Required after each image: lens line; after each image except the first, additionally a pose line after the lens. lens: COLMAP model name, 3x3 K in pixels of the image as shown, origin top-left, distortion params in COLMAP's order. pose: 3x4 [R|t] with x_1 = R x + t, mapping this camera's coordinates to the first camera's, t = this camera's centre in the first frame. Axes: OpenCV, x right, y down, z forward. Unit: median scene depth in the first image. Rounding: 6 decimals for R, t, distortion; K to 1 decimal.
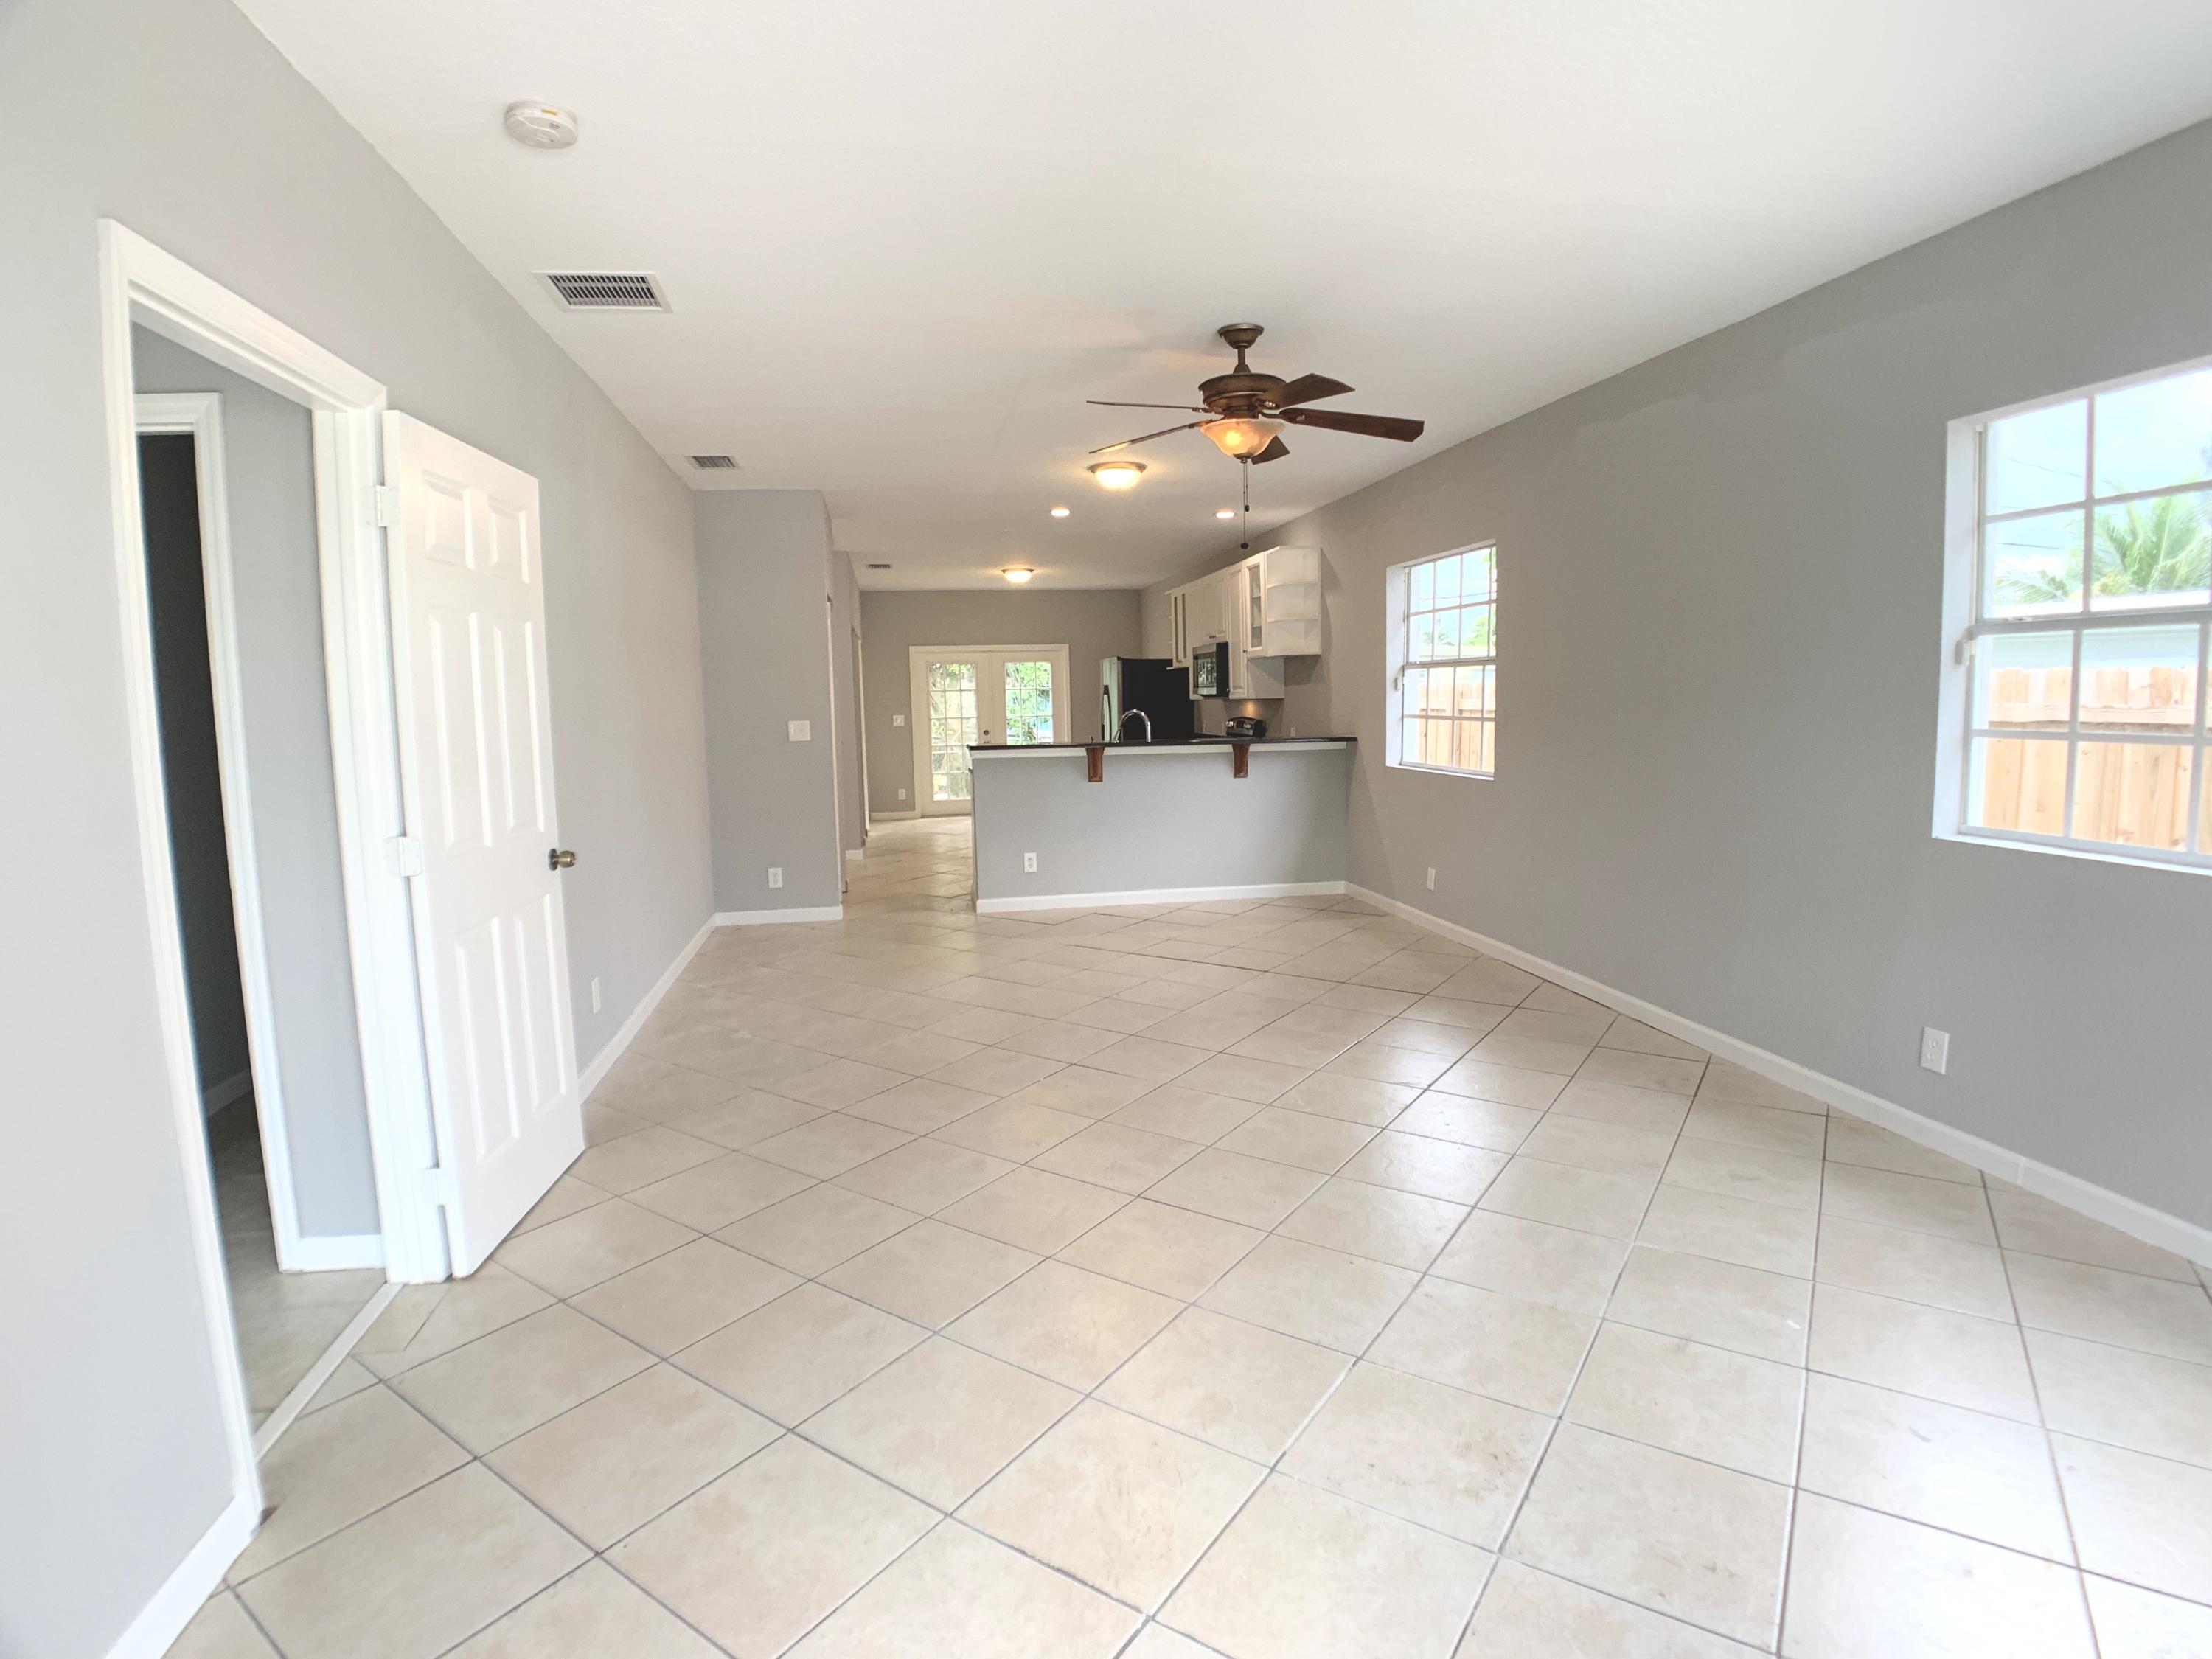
lens RADIAL K [[1134.3, 0, 1106.0], [0, 1134.3, 829.5], [0, 0, 1]] dist [-0.061566, 0.000492]
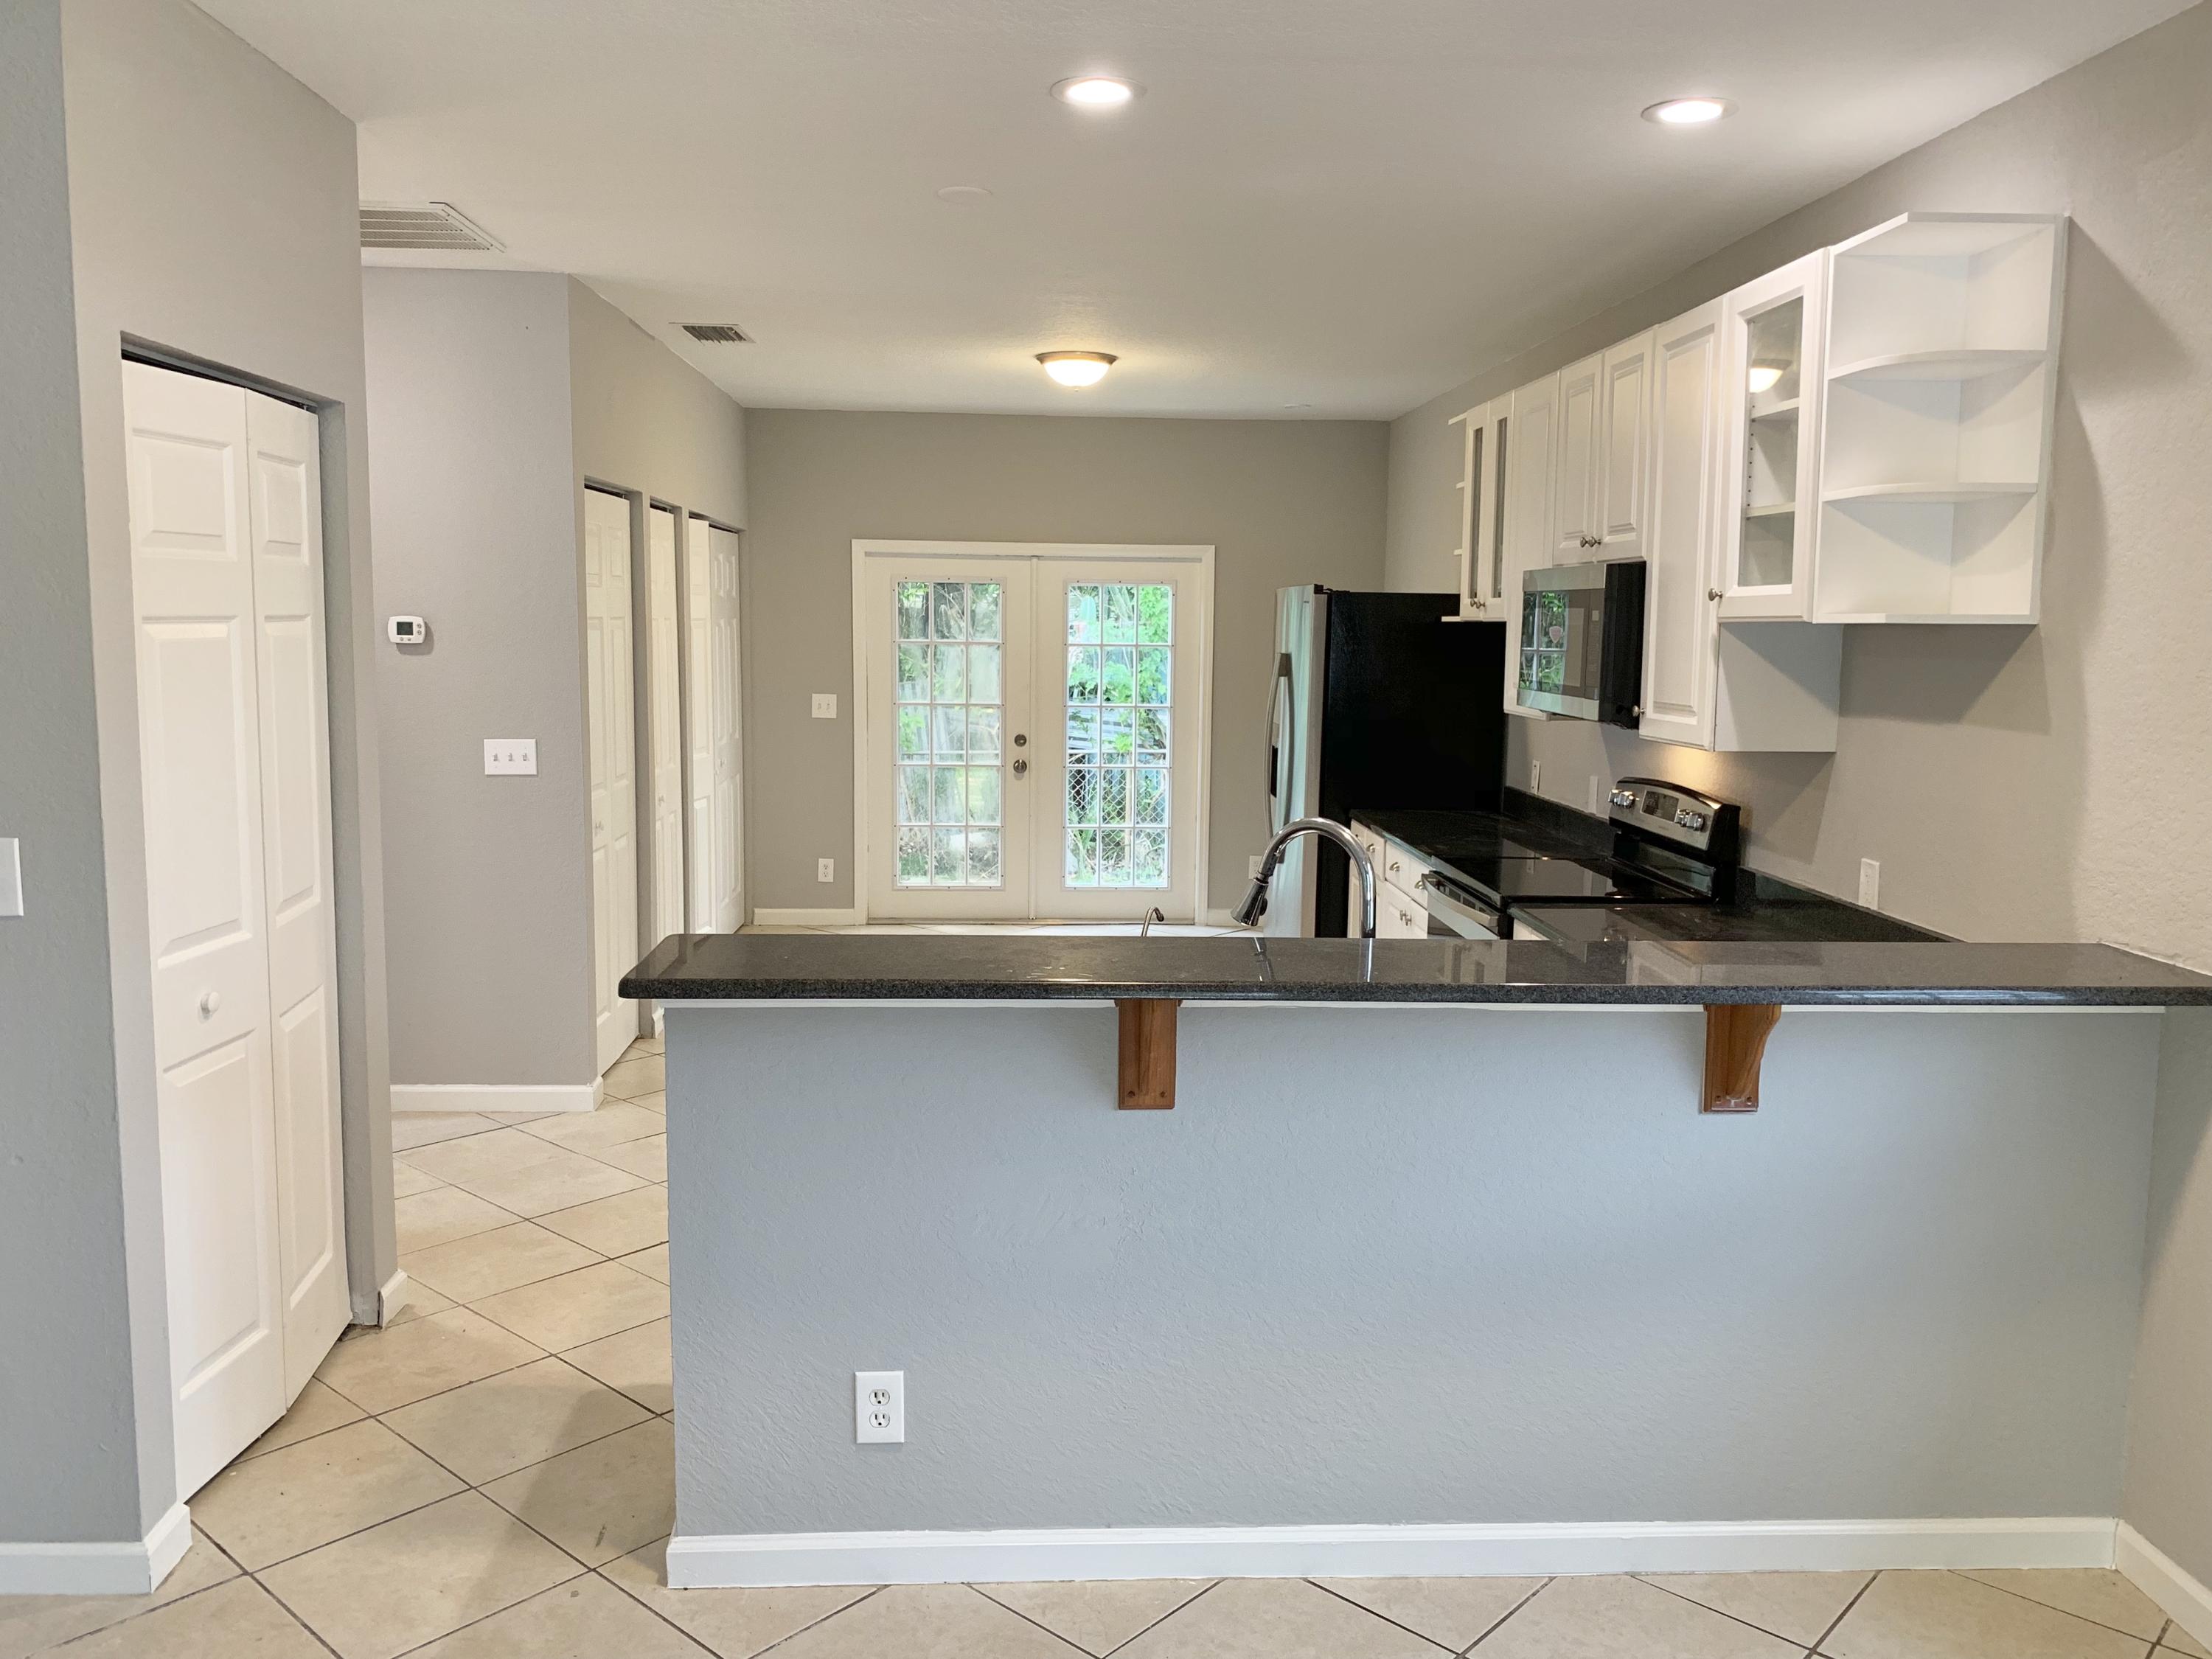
lens RADIAL K [[1651.2, 0, 1106.0], [0, 1651.2, 829.5], [0, 0, 1]] dist [0.049670, -0.098305]
pose [[0.989691, 0.050553, -0.134002, 0.021658], [-0.048418, 0.998644, 0.019145, -0.085518], [0.134788, -0.012460, 0.990796, 0.479927]]
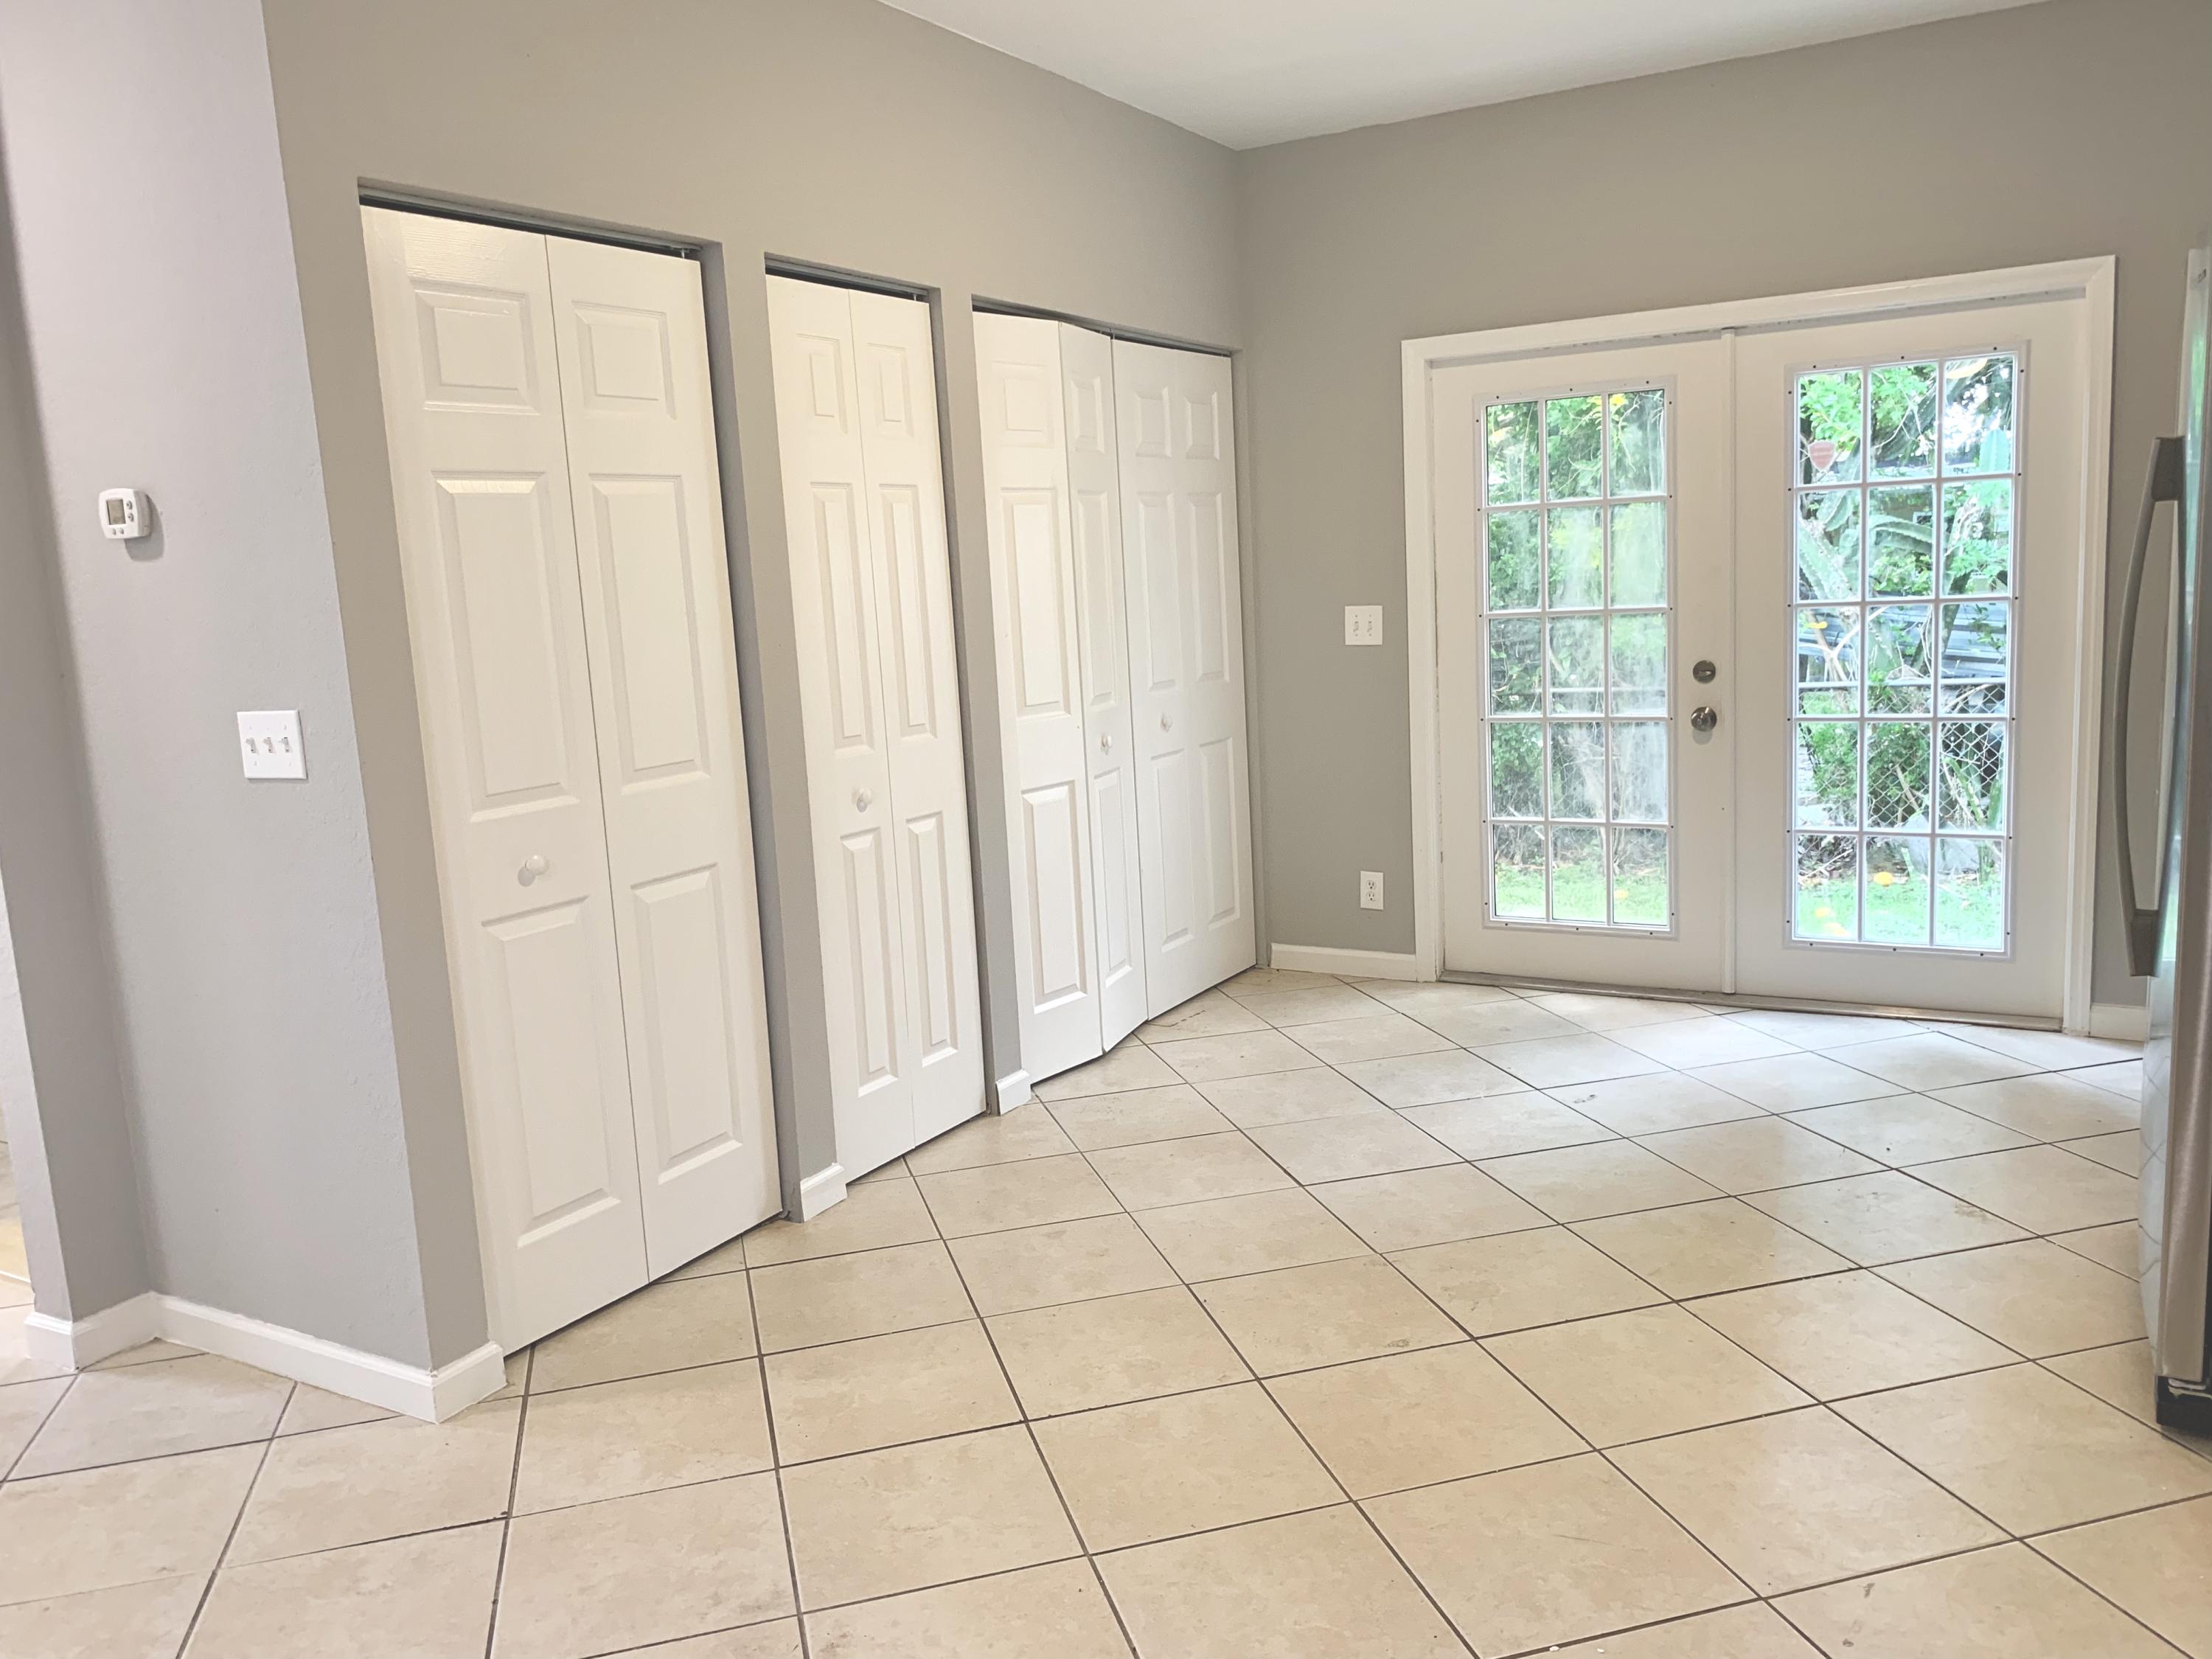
lens RADIAL K [[1651.2, 0, 1106.0], [0, 1651.2, 829.5], [0, 0, 1]] dist [0.049670, -0.098305]
pose [[0.748474, 0.081385, -0.658152, 0.049303], [-0.033435, 0.995810, 0.085116, -0.103104], [0.662321, -0.041702, 0.748059, 0.855455]]
